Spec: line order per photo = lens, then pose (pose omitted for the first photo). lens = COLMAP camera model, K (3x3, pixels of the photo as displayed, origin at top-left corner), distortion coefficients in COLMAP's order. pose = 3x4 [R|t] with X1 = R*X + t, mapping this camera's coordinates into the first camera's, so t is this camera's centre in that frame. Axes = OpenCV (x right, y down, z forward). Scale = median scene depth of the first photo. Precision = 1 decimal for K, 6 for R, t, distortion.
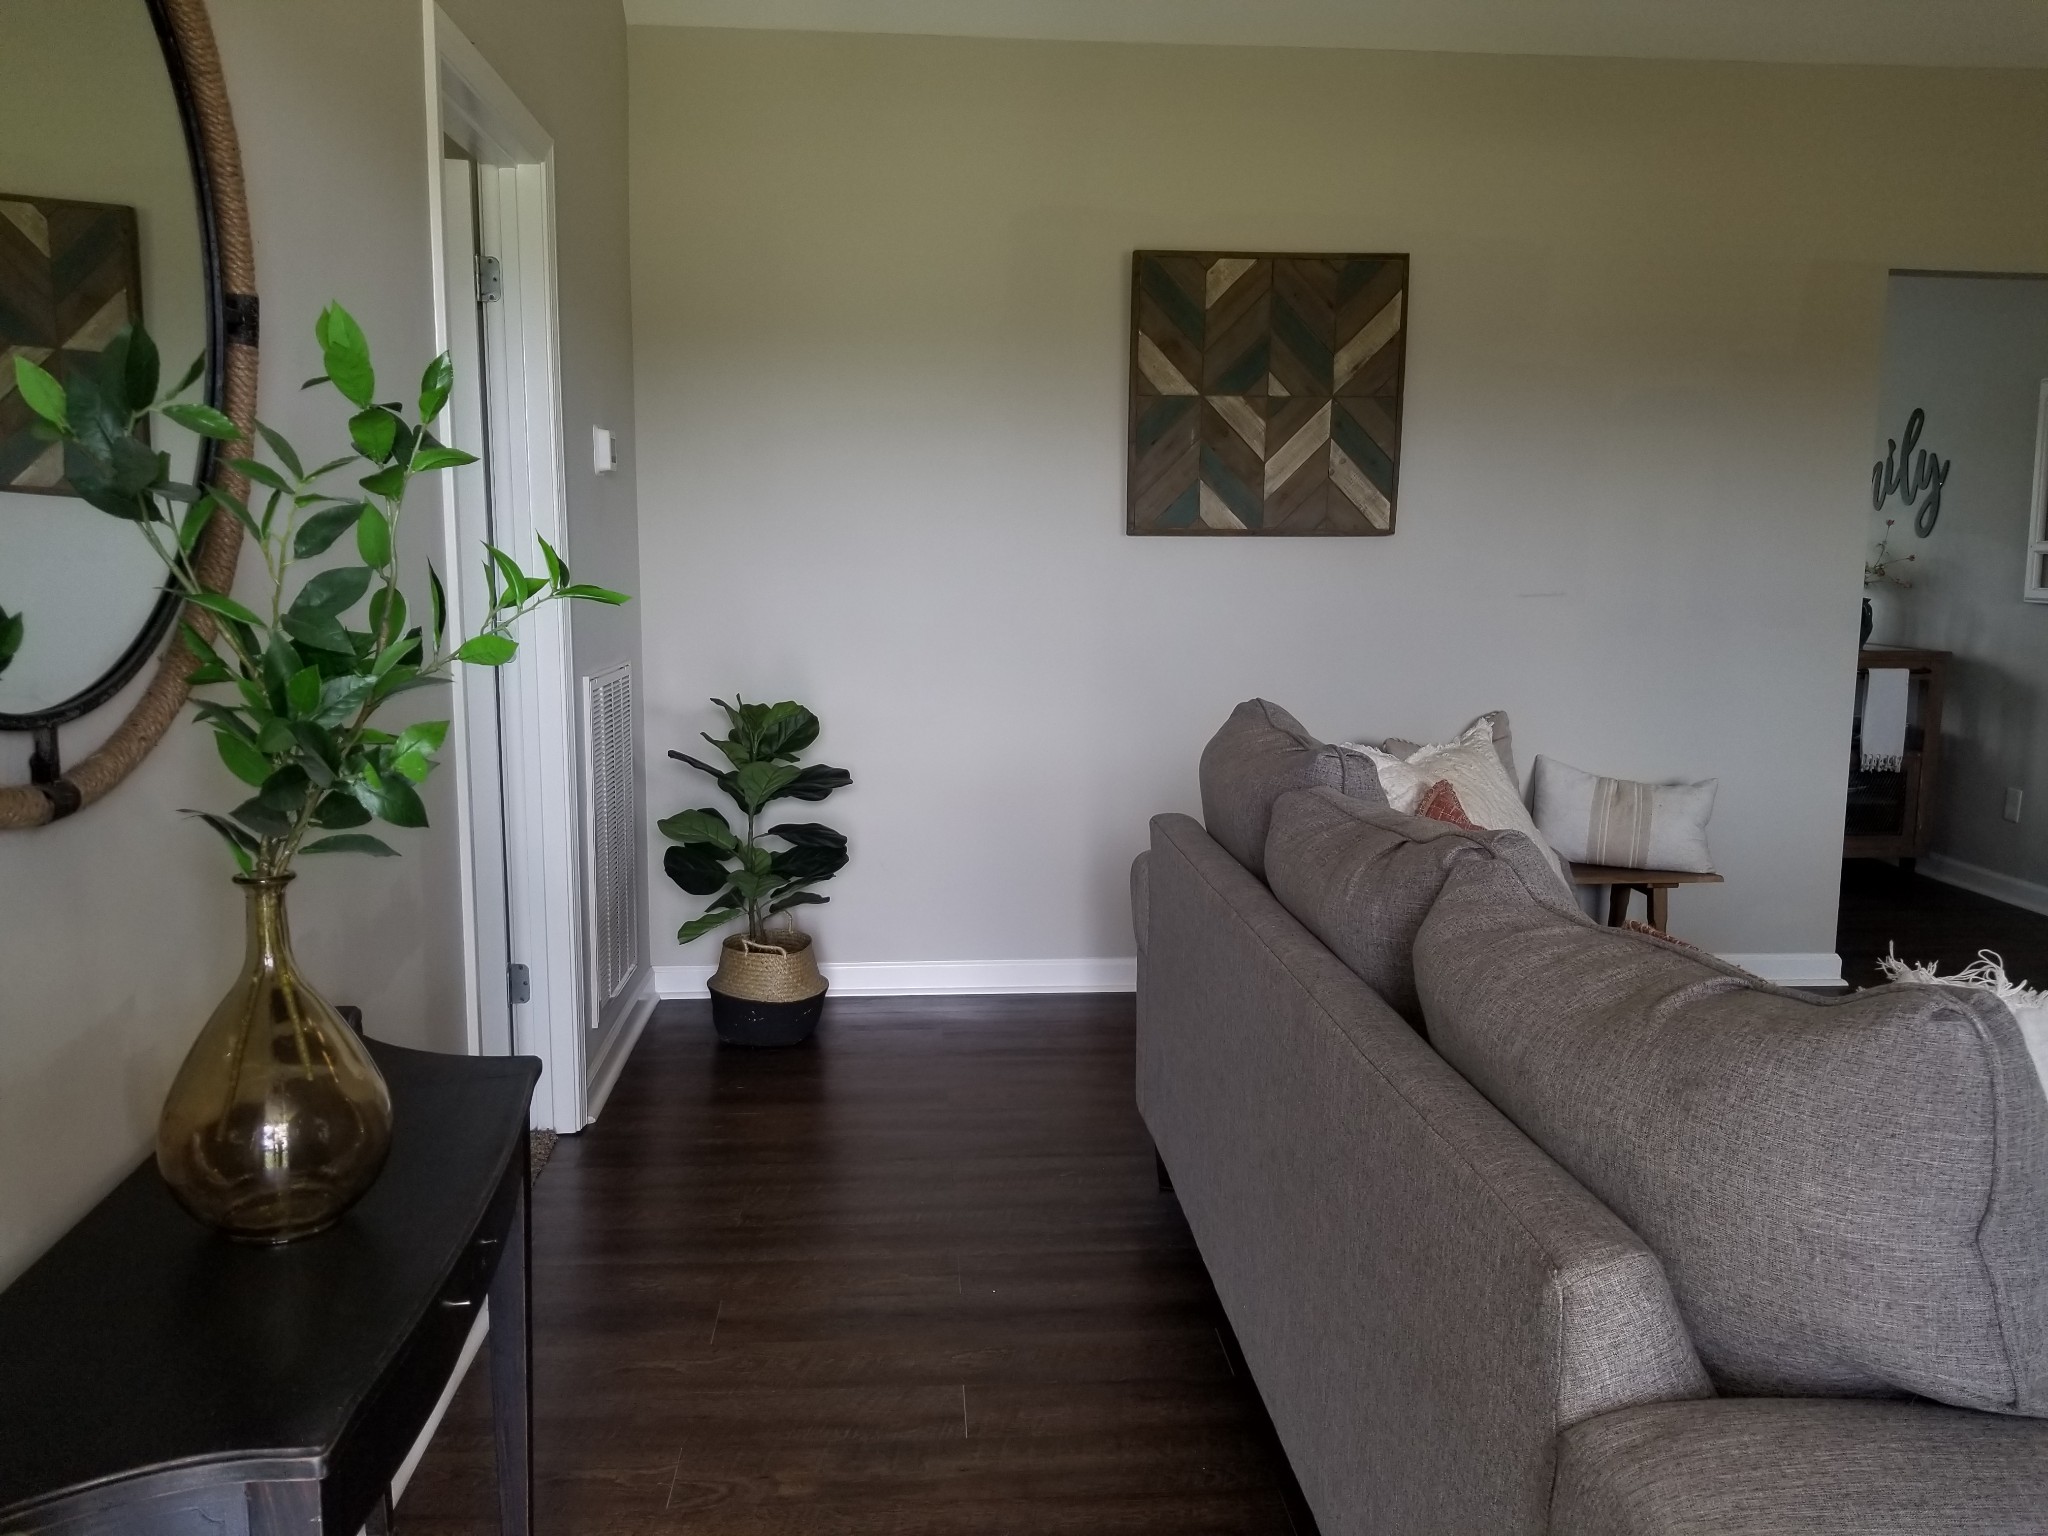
lens RADIAL K [[1594.1, 0, 1030.2], [0, 1594.1, 774.9], [0, 0, 1]] dist [0.081434, -0.144594]
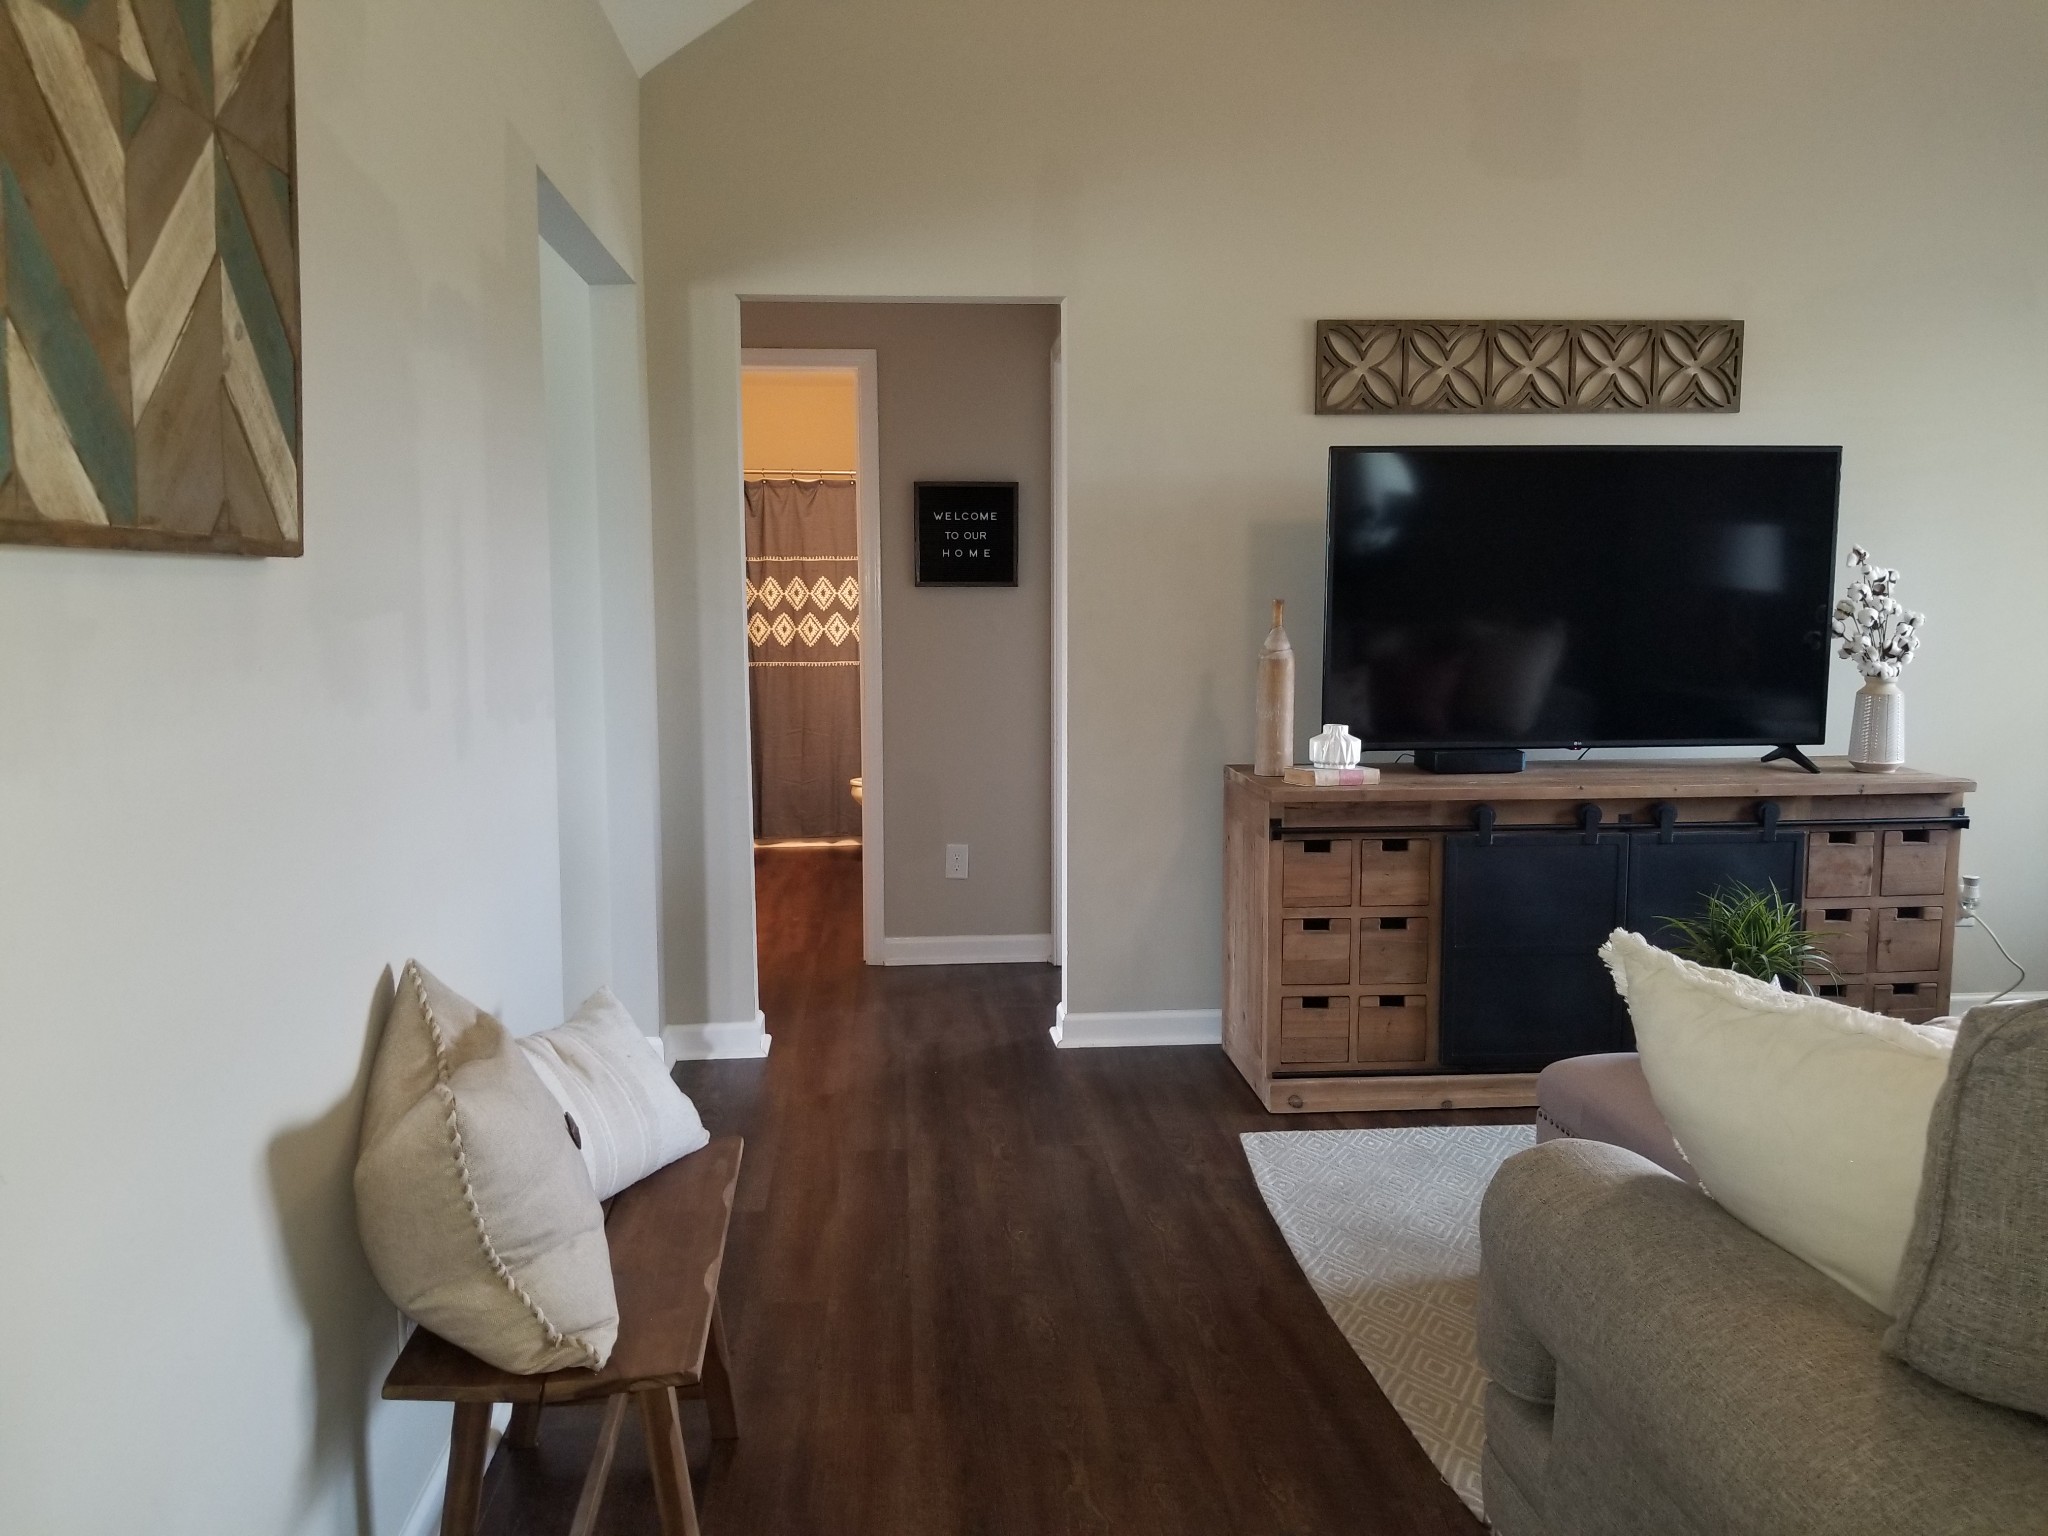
lens RADIAL K [[1601.9, 0, 1009.9], [0, 1601.9, 744.6], [0, 0, 1]] dist [0.081811, -0.140888]
pose [[-0.001507, -0.102905, 0.994690, -0.146156], [0.148852, 0.983587, 0.101981, -0.124246], [-0.988858, 0.148215, 0.013835, 0.861525]]
